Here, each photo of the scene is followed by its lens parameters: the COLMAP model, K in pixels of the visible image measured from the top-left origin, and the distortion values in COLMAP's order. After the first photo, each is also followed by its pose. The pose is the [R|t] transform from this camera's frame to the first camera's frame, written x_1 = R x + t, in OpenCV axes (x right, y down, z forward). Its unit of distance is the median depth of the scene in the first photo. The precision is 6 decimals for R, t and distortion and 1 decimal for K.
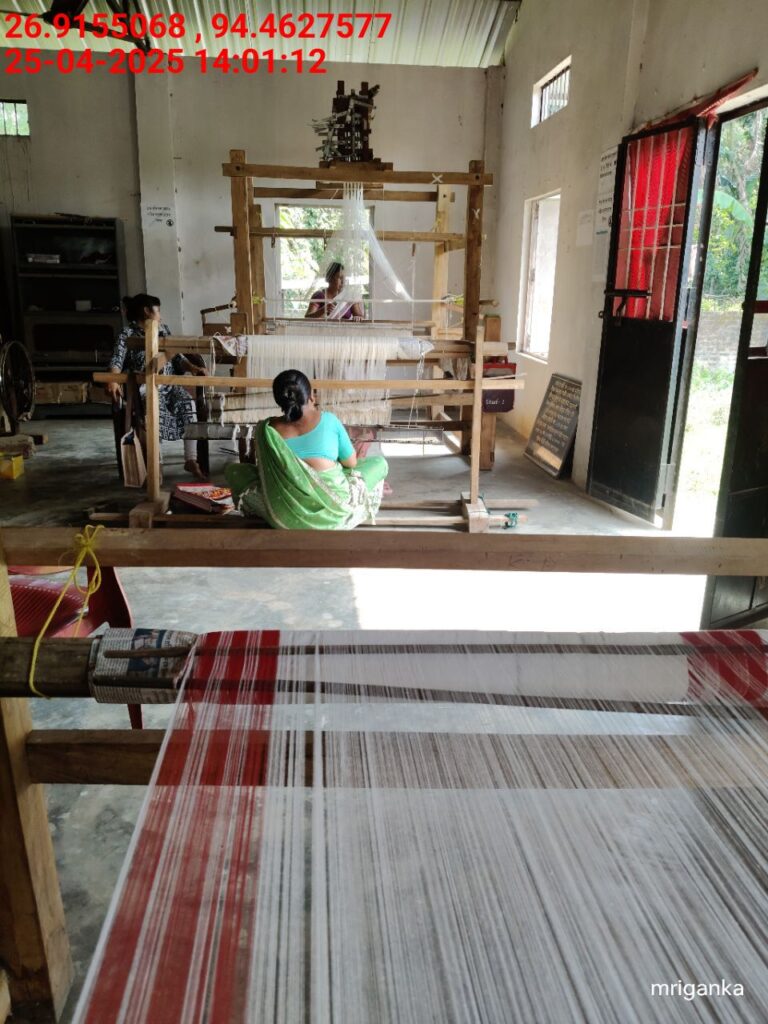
lens RADIAL K [[770.3, 0, 384.0], [0, 770.3, 512.0], [0, 0, 1]] dist [-0.002275, -0.008579]
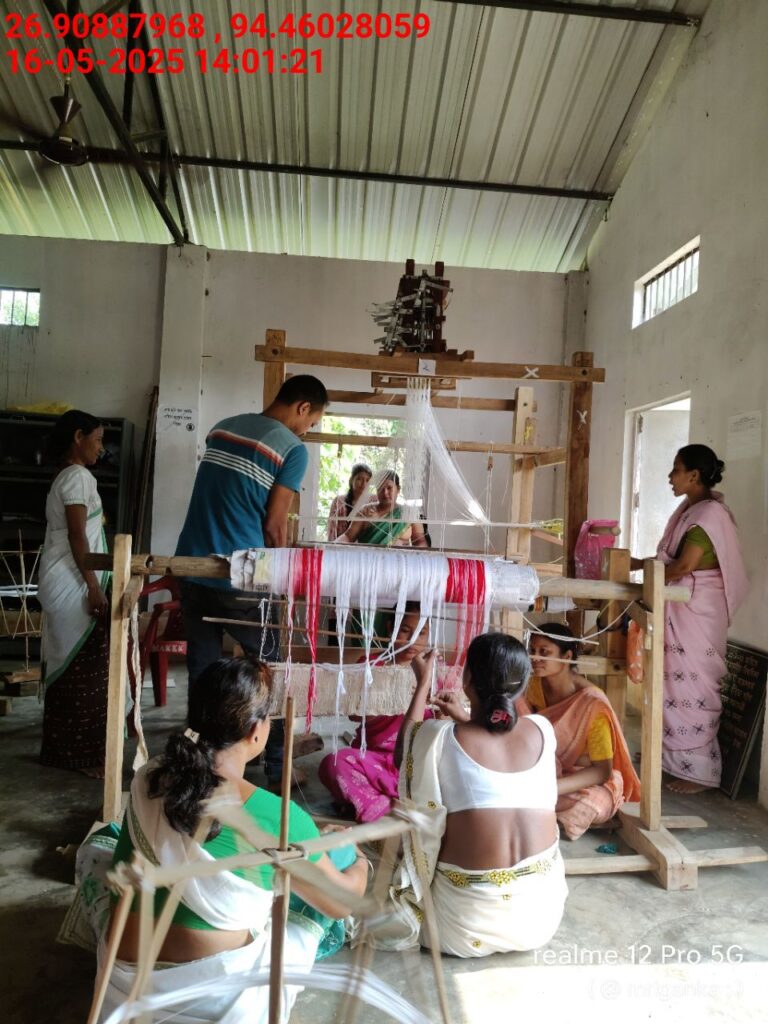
lens RADIAL K [[789.2, 0, 376.4], [0, 789.2, 515.4], [0, 0, 1]] dist [-0.003326, -0.036575]
pose [[0.998461, 0.031857, -0.045394, -0.041381], [-0.043313, 0.959149, -0.279566, -0.063669], [0.034634, 0.281102, 0.959053, 0.255450]]
